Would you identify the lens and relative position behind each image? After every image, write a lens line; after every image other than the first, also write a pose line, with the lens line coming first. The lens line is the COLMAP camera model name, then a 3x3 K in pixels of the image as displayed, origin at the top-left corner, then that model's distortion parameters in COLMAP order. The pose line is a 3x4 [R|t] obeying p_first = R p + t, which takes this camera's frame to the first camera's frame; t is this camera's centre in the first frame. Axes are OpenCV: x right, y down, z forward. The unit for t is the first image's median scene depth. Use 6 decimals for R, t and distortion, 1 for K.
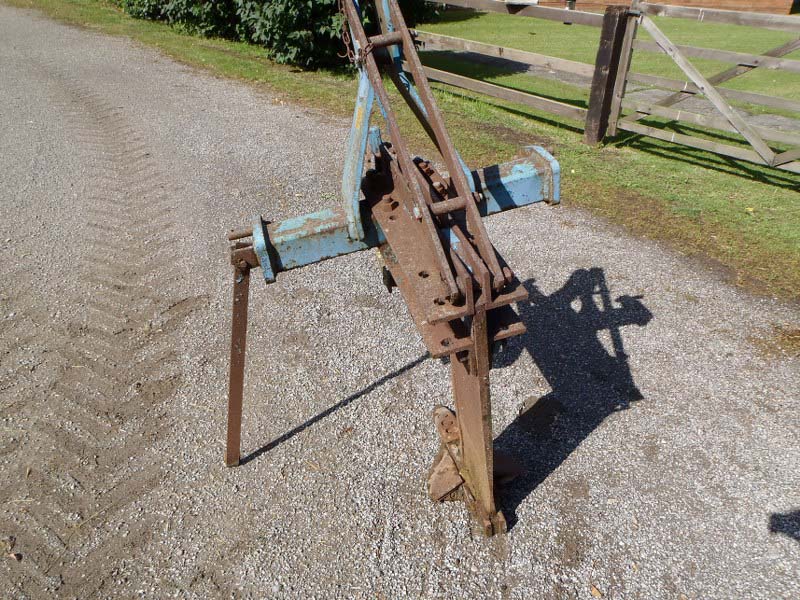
lens RADIAL K [[656.2, 0, 400.2], [0, 656.2, 301.2], [0, 0, 1]] dist [-0.057791, 0.037003]
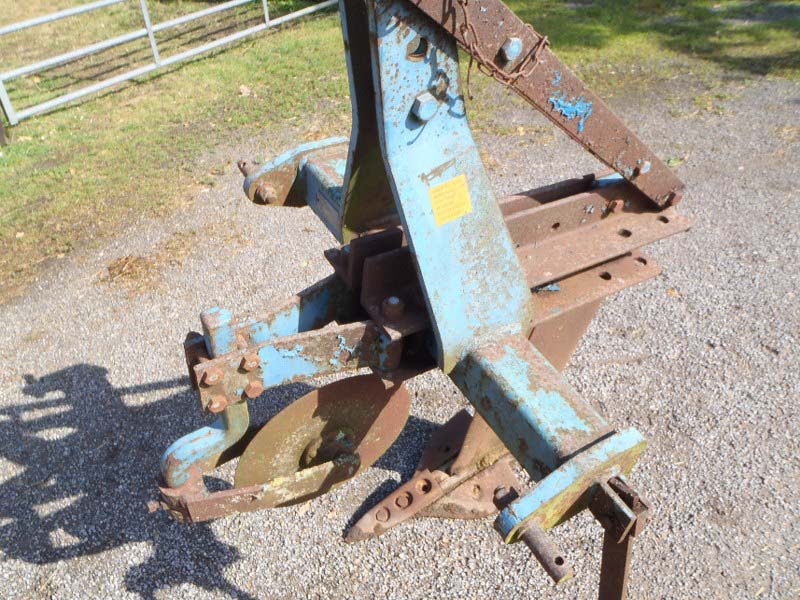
lens RADIAL K [[656.2, 0, 399.0], [0, 656.2, 300.9], [0, 0, 1]] dist [-0.057791, 0.037003]
pose [[-0.292143, -0.591806, 0.751277, -0.373195], [0.529628, 0.553979, 0.642340, -0.451494], [-0.796333, 0.585553, 0.151596, 0.763442]]
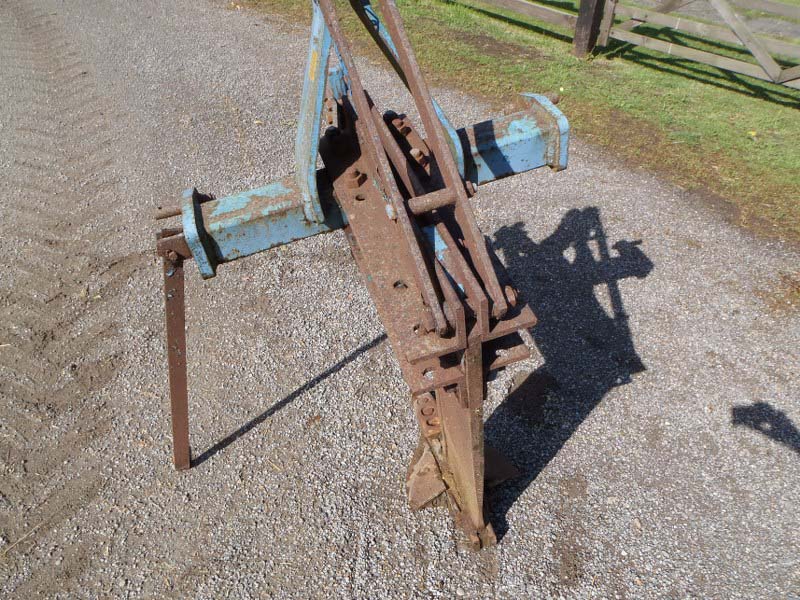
lens RADIAL K [[656.2, 0, 399.4], [0, 656.2, 302.1], [0, 0, 1]] dist [-0.057791, 0.037003]
pose [[0.999259, -0.015438, 0.035256, 0.005050], [0.010152, 0.989313, 0.145453, -0.088622], [-0.037125, -0.144987, 0.988737, 0.154348]]
